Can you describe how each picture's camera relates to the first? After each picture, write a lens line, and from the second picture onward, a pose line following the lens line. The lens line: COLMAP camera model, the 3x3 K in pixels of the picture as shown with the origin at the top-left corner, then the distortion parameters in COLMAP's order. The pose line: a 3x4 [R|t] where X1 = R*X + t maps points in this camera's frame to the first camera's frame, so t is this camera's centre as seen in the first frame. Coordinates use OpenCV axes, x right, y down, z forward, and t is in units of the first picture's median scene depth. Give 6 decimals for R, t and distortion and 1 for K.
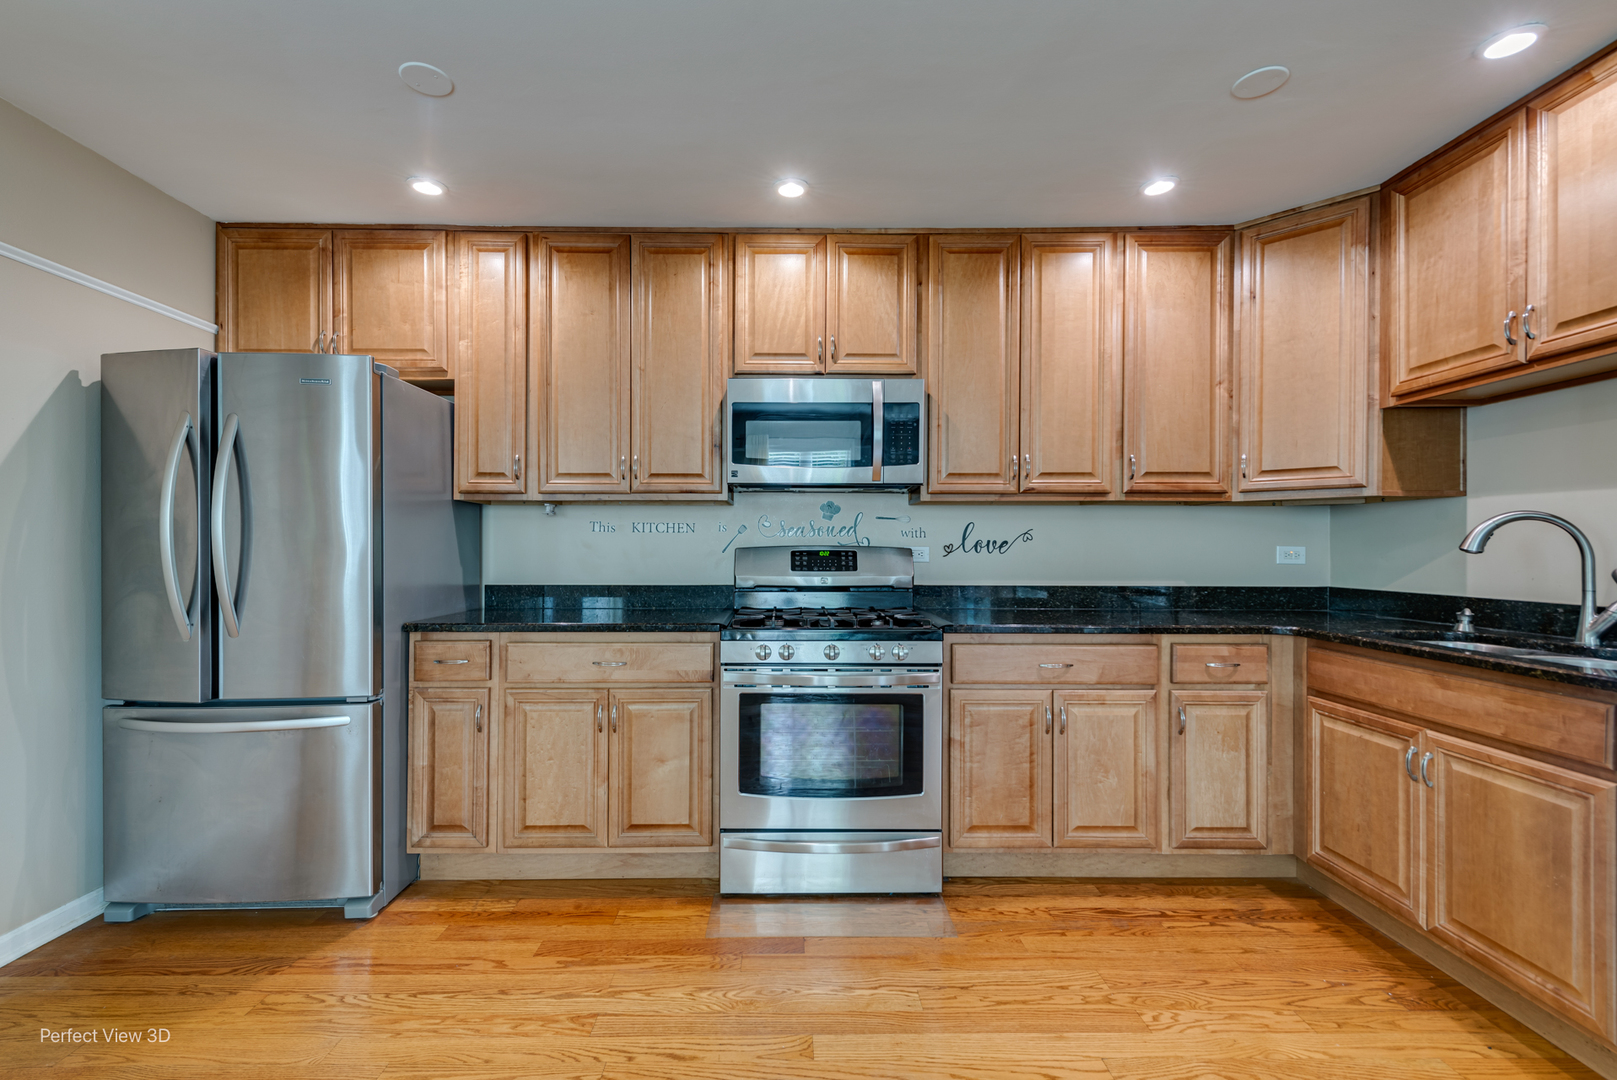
lens RADIAL K [[690.7, 0, 804.6], [0, 690.7, 546.1], [0, 0, 1]] dist [0.018532, -0.006376]
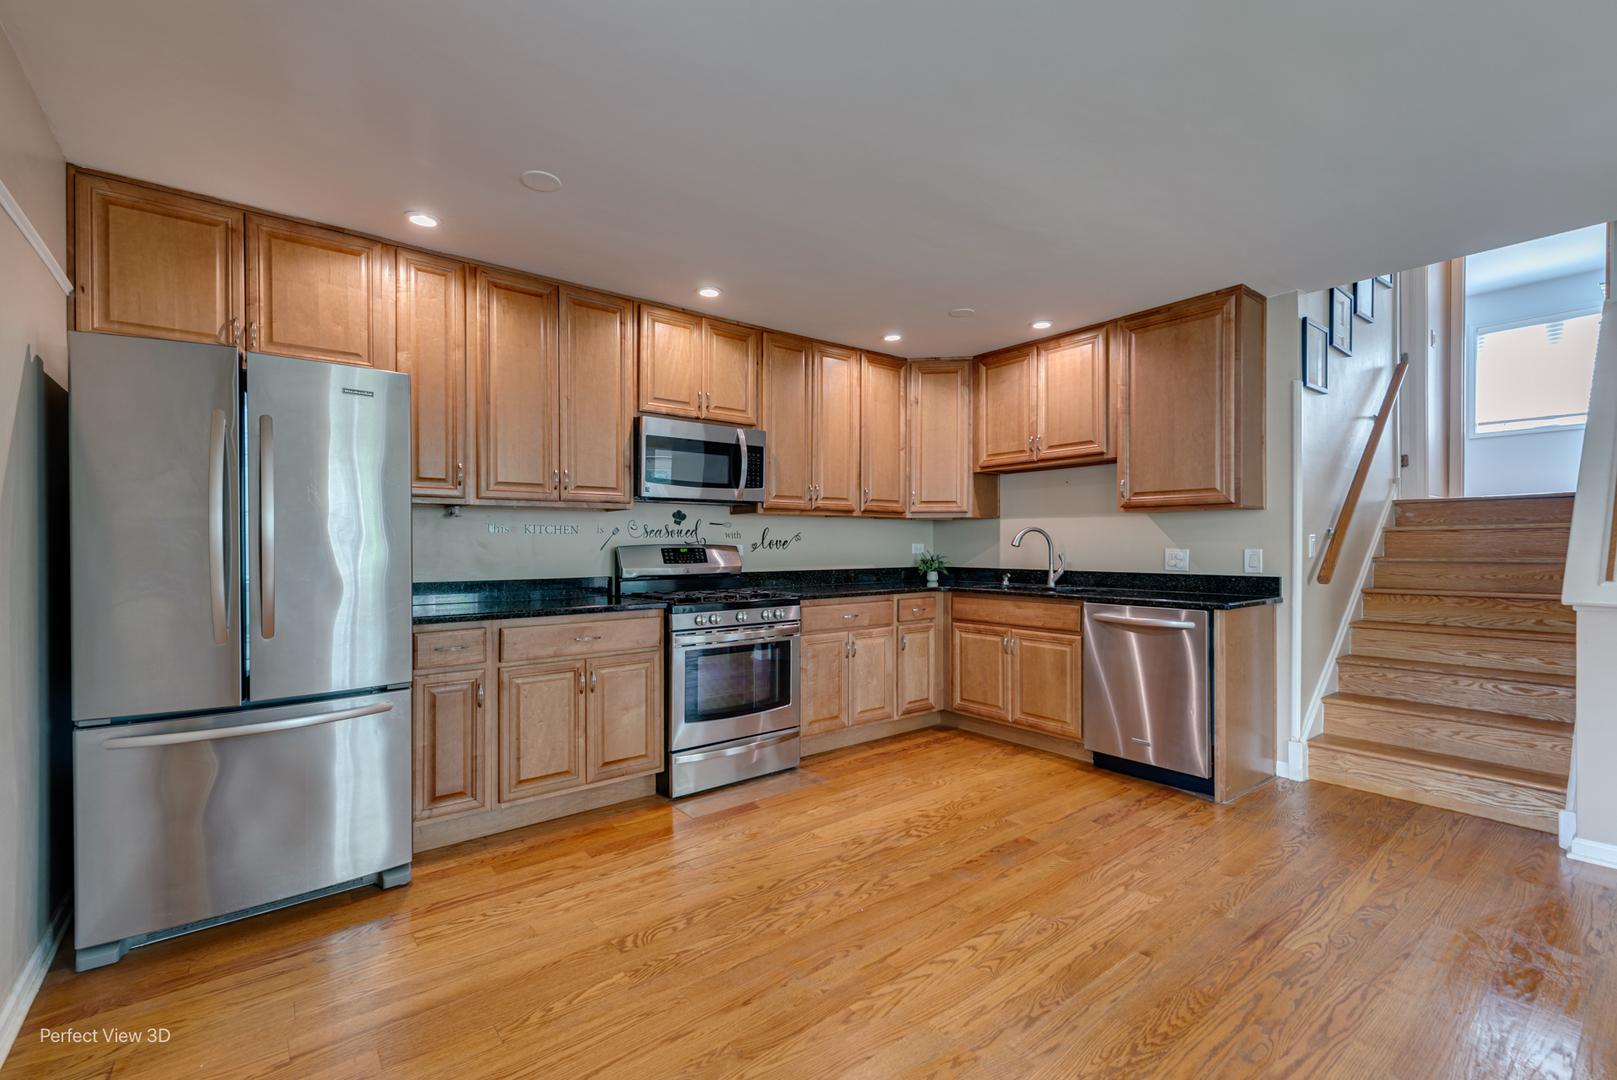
lens RADIAL K [[690.7, 0, 804.6], [0, 690.7, 546.1], [0, 0, 1]] dist [0.018532, -0.006376]
pose [[0.791210, -0.005583, 0.611519, -0.726023], [0.002948, 0.999982, 0.005314, -0.004195], [-0.611537, -0.002402, 0.791212, -0.234819]]
